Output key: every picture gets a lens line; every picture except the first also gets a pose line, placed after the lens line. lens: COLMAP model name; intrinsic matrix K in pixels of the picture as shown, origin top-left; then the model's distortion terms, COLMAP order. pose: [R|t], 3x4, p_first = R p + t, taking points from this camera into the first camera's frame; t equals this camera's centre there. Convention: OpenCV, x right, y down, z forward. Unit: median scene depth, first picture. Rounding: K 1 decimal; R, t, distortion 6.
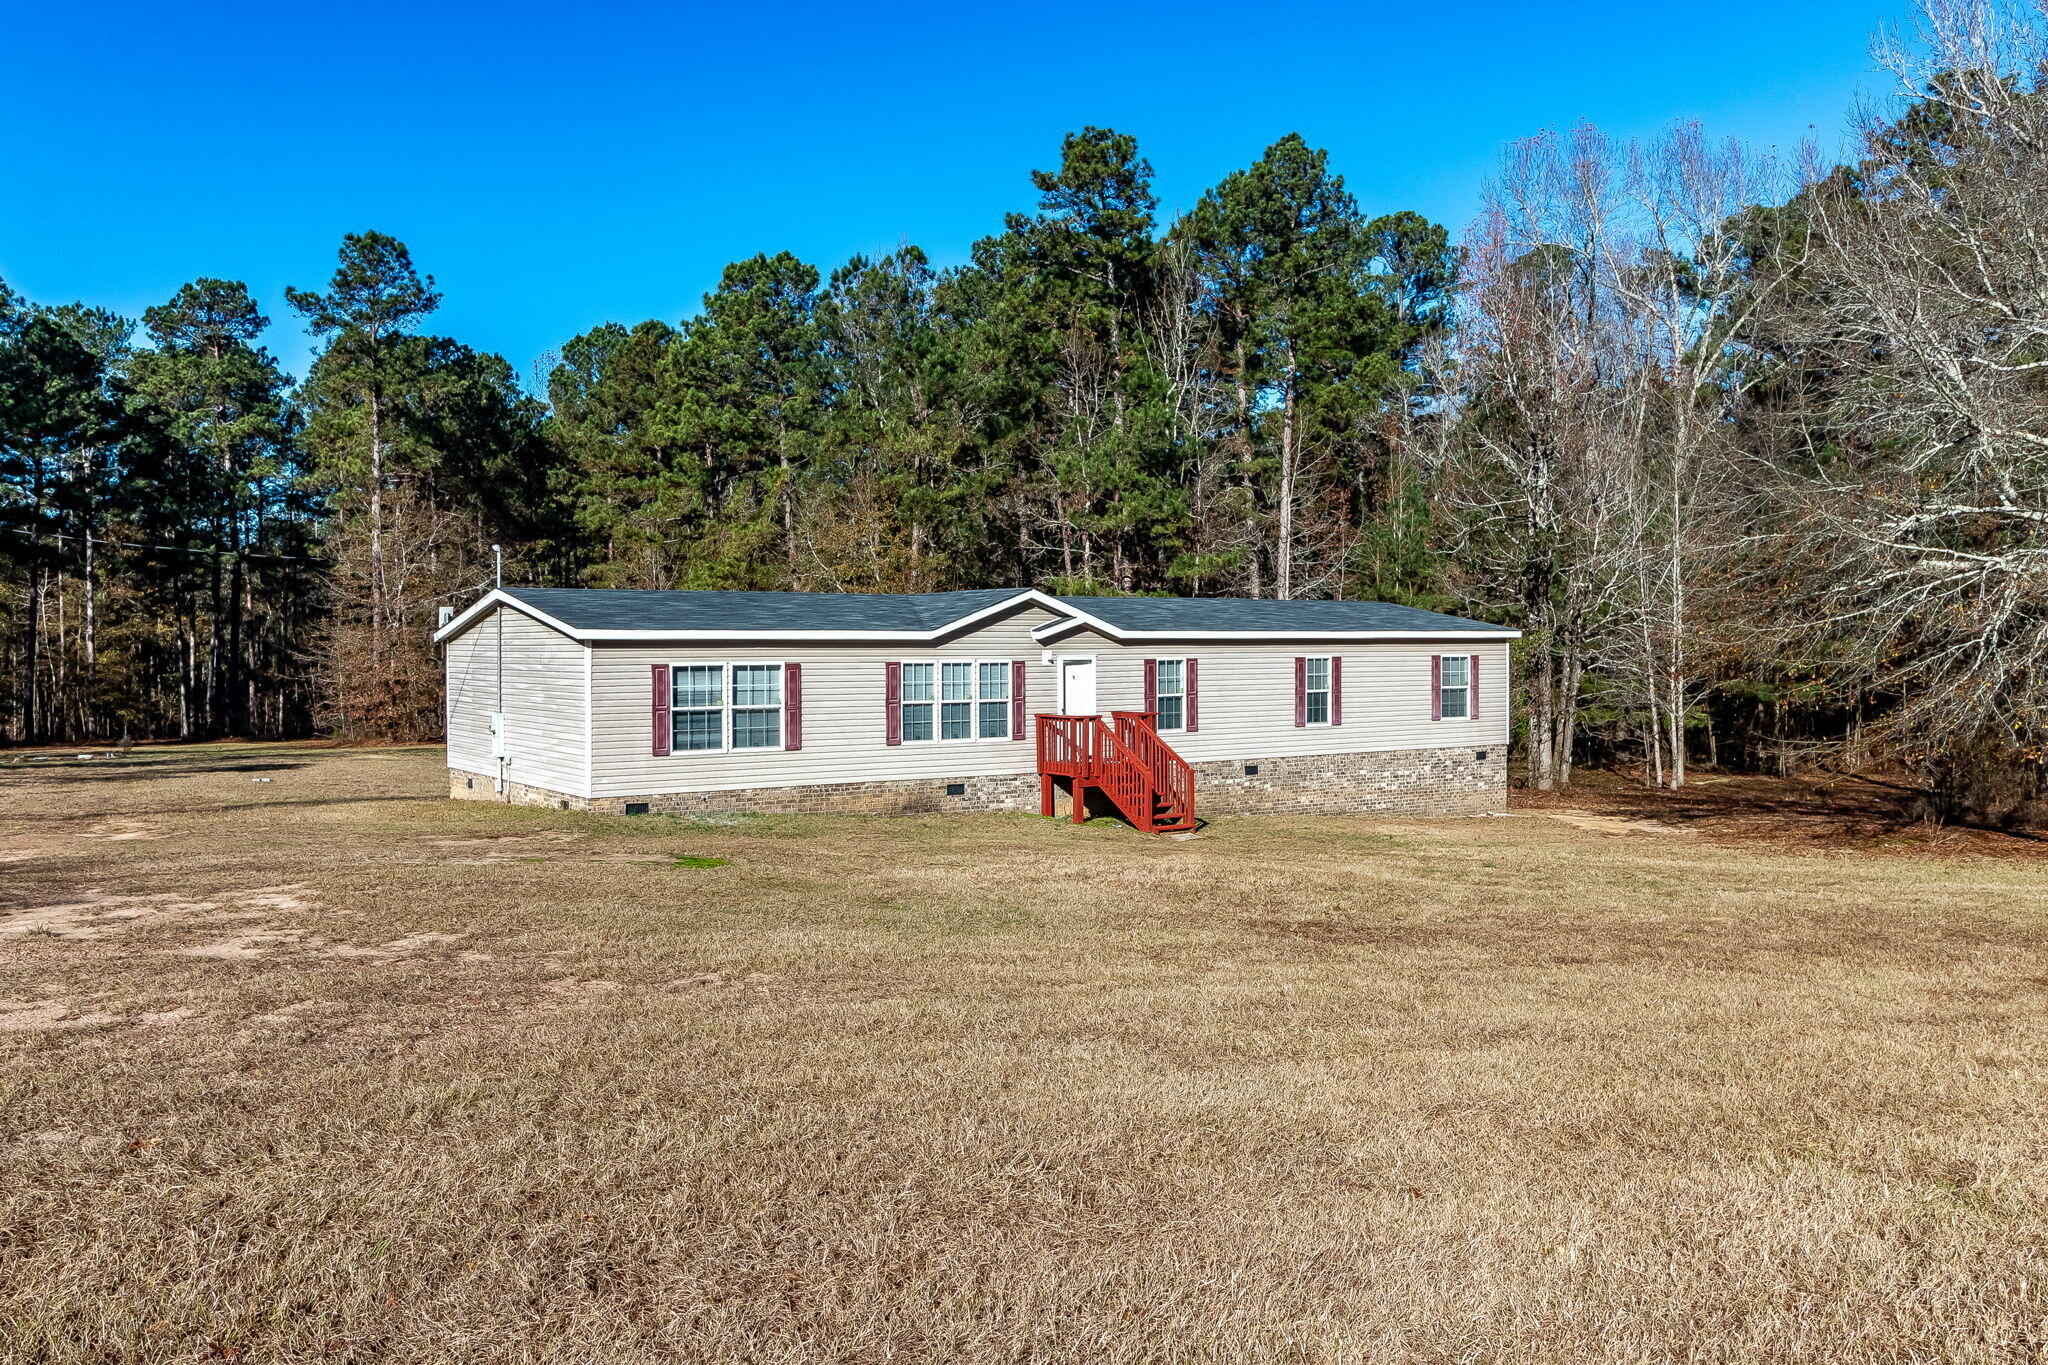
lens RADIAL K [[1827.0, 0, 1083.2], [0, 1827.0, 684.8], [0, 0, 1]] dist [0.007486, 0.007526]
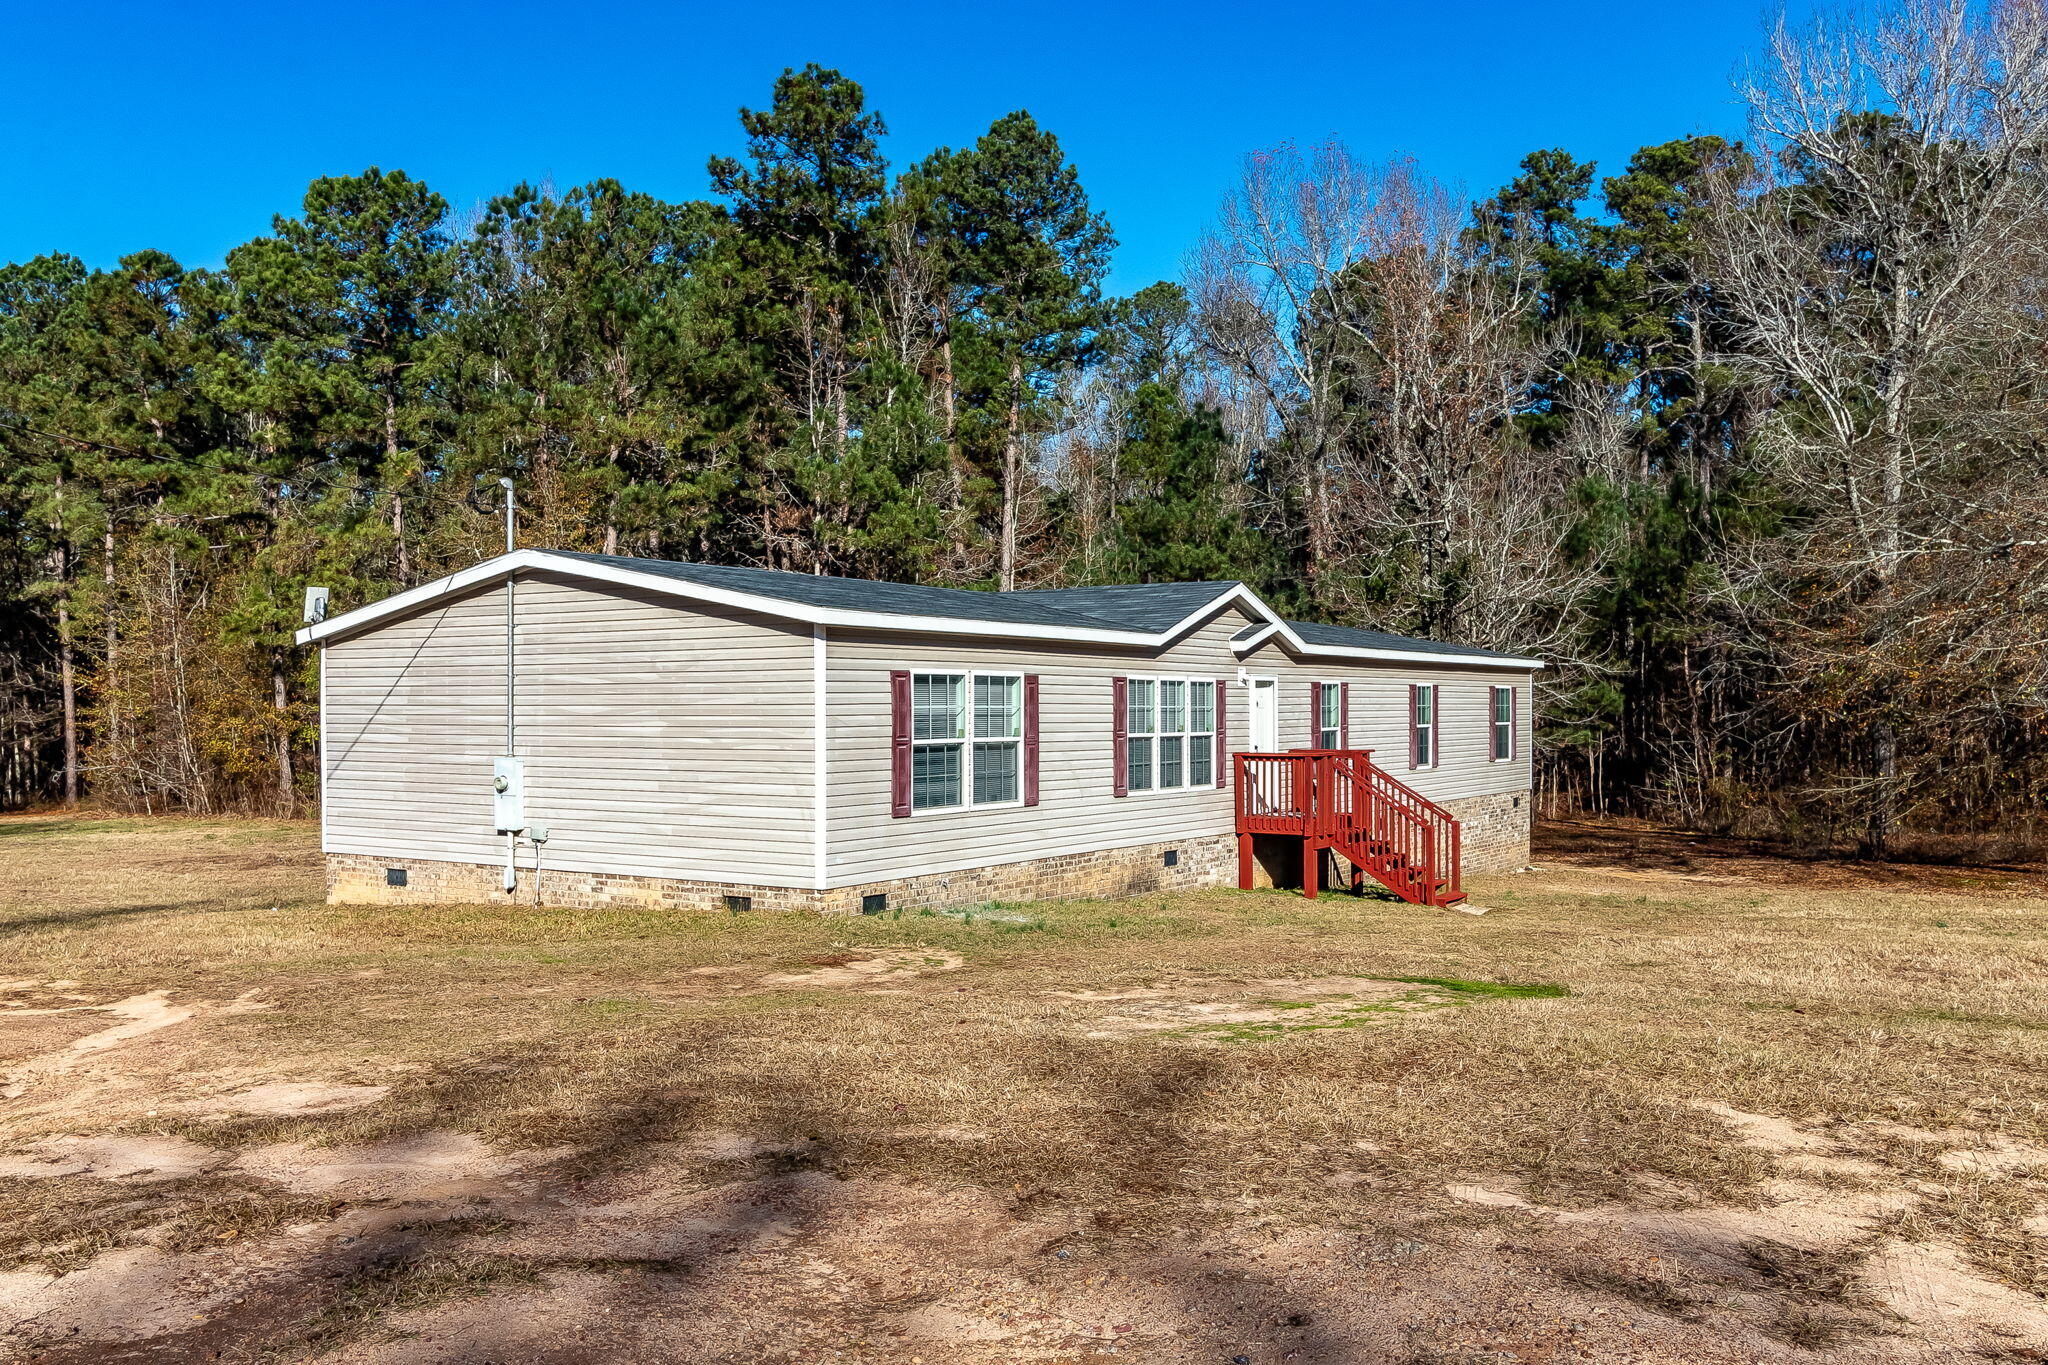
lens RADIAL K [[1827.0, 0, 1083.2], [0, 1827.0, 684.8], [0, 0, 1]] dist [0.007486, 0.007526]
pose [[0.926726, 0.004399, 0.375712, -0.342295], [0.010083, 0.999280, -0.036571, 0.014355], [-0.375602, 0.037679, 0.926015, 0.335598]]
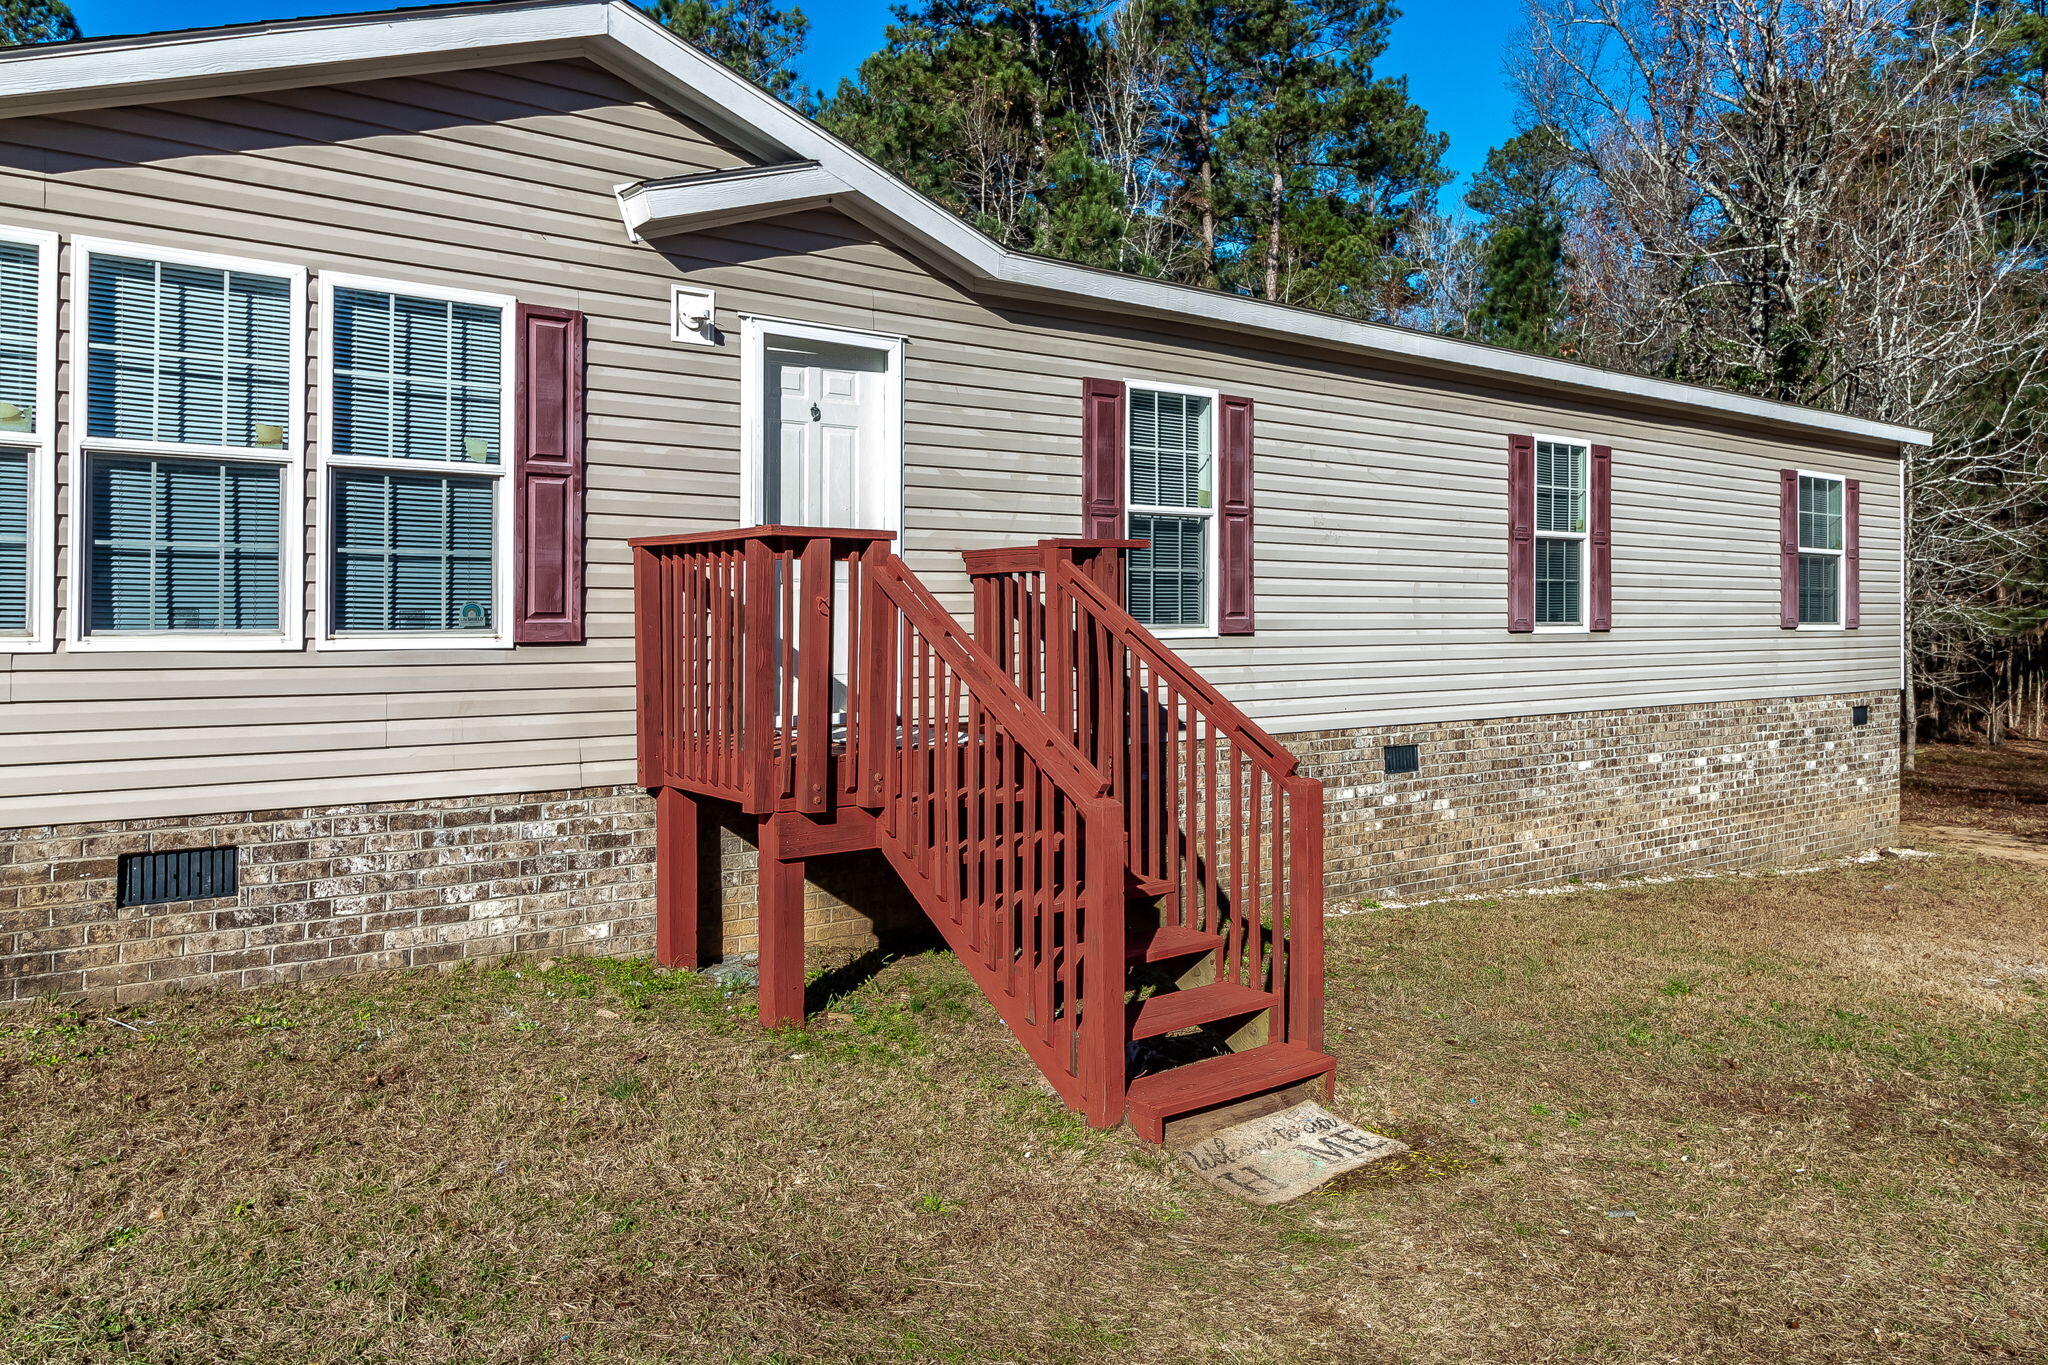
lens RADIAL K [[1452.3, 0, 1056.8], [0, 1452.3, 588.1], [0, 0, 1]] dist [0.004657, -0.000414]
pose [[0.999795, 0.005519, 0.019503, 0.025301], [-0.004631, 0.998962, -0.045311, 0.029731], [-0.019732, 0.045211, 0.998783, 0.778928]]
